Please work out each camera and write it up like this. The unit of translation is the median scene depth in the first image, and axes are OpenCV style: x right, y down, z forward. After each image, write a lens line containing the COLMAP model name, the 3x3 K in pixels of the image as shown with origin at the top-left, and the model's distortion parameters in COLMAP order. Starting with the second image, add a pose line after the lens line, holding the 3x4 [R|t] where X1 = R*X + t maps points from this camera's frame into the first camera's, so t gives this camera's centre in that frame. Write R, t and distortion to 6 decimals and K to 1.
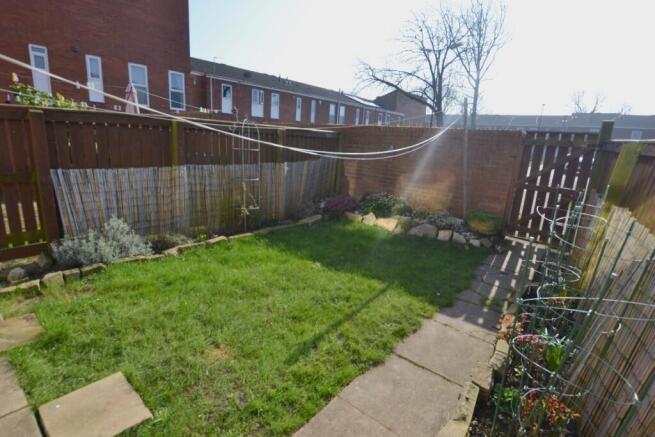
lens RADIAL K [[326.8, 0, 329.2], [0, 326.8, 223.7], [0, 0, 1]] dist [-0.015386, -0.000218]
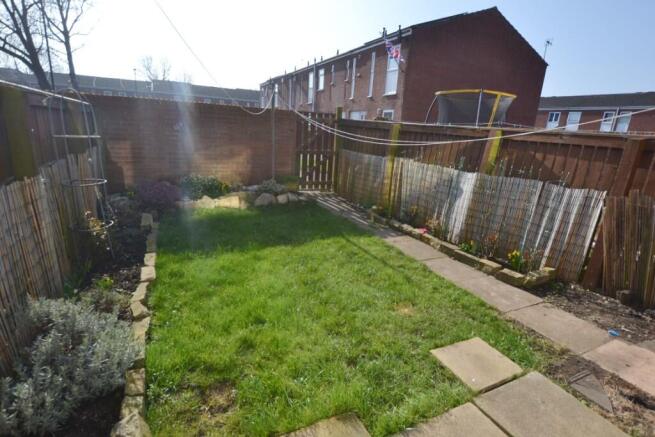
lens RADIAL K [[326.8, 0, 329.2], [0, 326.8, 223.7], [0, 0, 1]] dist [-0.015386, -0.000218]
pose [[0.415503, -0.284893, 0.863825, -0.648753], [0.195328, 0.955475, 0.221166, -0.110916], [-0.888372, 0.076833, 0.452650, 0.303476]]
